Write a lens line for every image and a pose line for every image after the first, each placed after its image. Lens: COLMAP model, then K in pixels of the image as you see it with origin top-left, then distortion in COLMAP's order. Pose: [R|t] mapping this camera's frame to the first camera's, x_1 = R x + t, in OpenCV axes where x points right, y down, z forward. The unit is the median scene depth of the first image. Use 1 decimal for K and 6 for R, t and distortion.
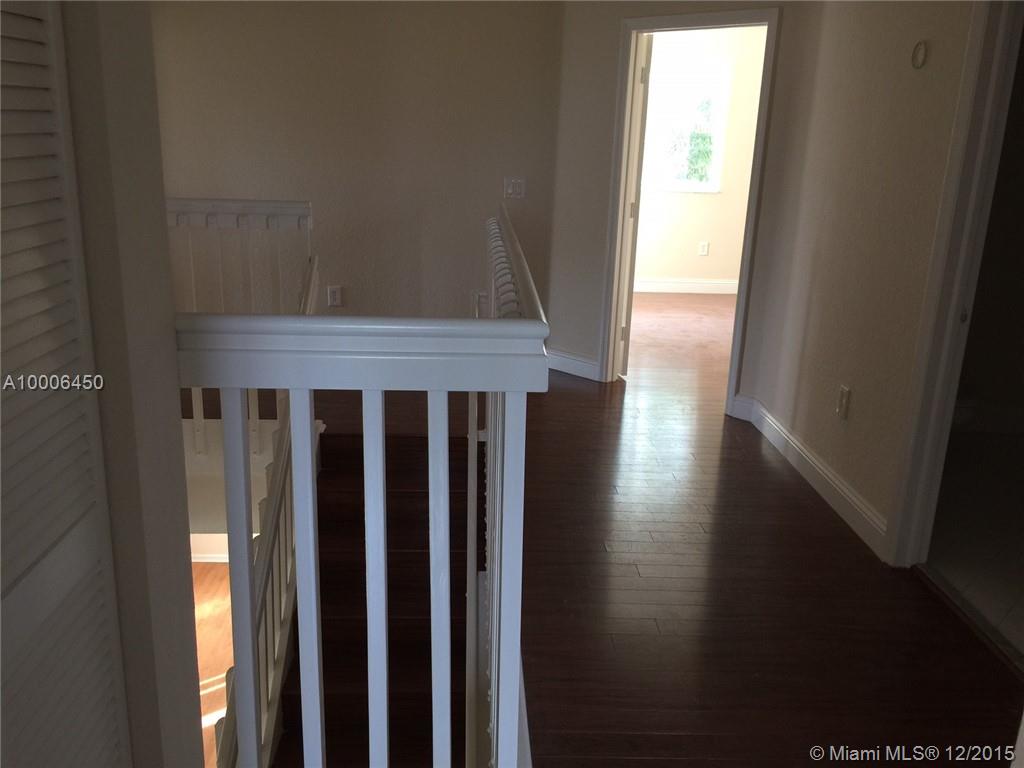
lens RADIAL K [[892.7, 0, 510.4], [0, 892.7, 382.9], [0, 0, 1]] dist [0.073829, -0.030266]
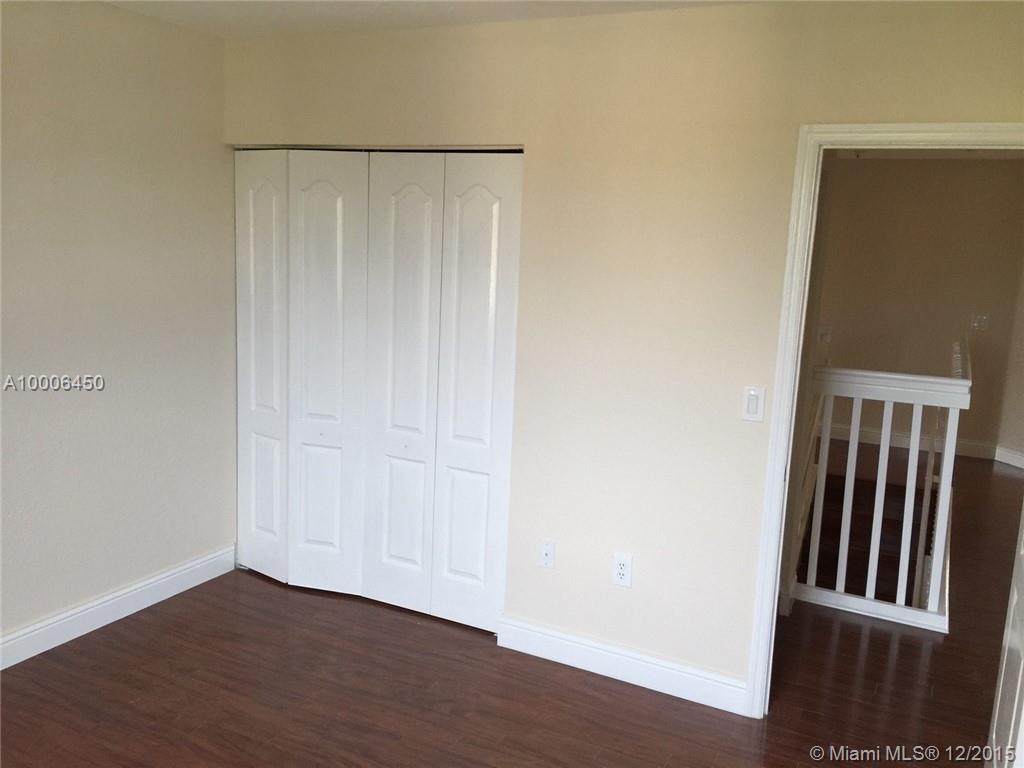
lens RADIAL K [[892.7, 0, 511.4], [0, 892.7, 381.9], [0, 0, 1]] dist [0.073829, -0.030266]
pose [[0.881180, 0.084913, -0.465093, 0.055730], [-0.144913, 0.984898, -0.094741, 0.226189], [0.450025, 0.150882, 0.880178, -1.122875]]
